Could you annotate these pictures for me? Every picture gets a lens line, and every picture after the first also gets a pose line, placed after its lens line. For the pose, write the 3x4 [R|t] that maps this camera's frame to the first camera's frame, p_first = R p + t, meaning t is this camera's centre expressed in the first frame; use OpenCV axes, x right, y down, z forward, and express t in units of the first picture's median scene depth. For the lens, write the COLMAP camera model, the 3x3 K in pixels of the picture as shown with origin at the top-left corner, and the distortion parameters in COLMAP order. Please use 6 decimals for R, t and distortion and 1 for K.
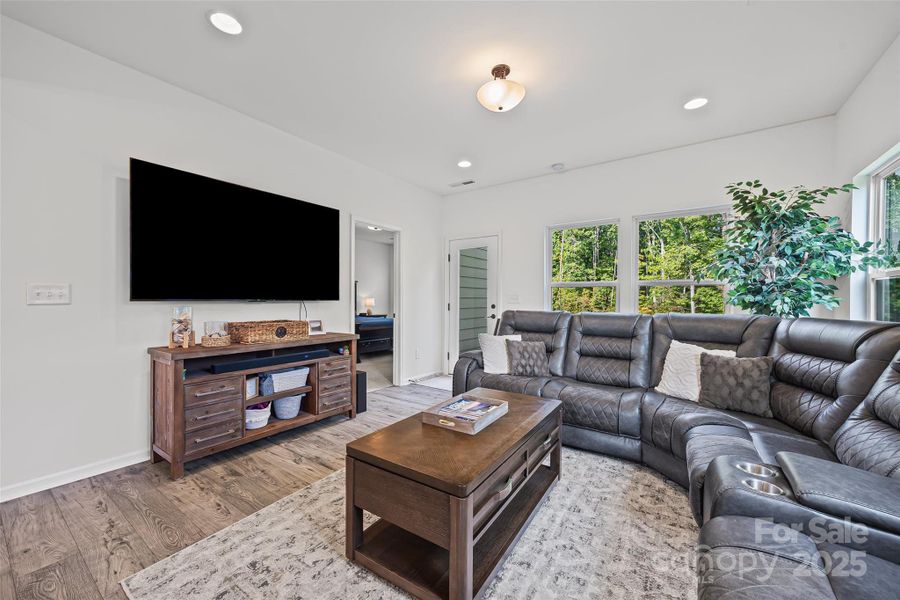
lens RADIAL K [[350.5, 0, 454.1], [0, 350.5, 303.5], [0, 0, 1]] dist [-0.000455, -0.000152]
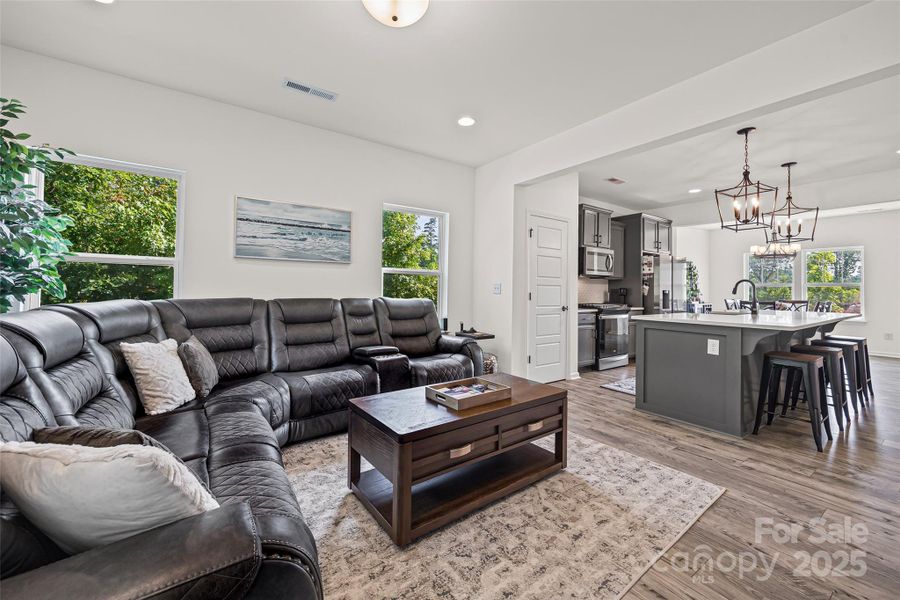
lens RADIAL K [[355.1, 0, 448.5], [0, 355.1, 285.7], [0, 0, 1]] dist [-0.002539, -0.000211]
pose [[-0.934765, -0.012816, 0.355036, -0.210504], [-0.012621, 0.999916, 0.002865, -0.016504], [-0.355043, -0.001803, -0.934848, 1.476496]]
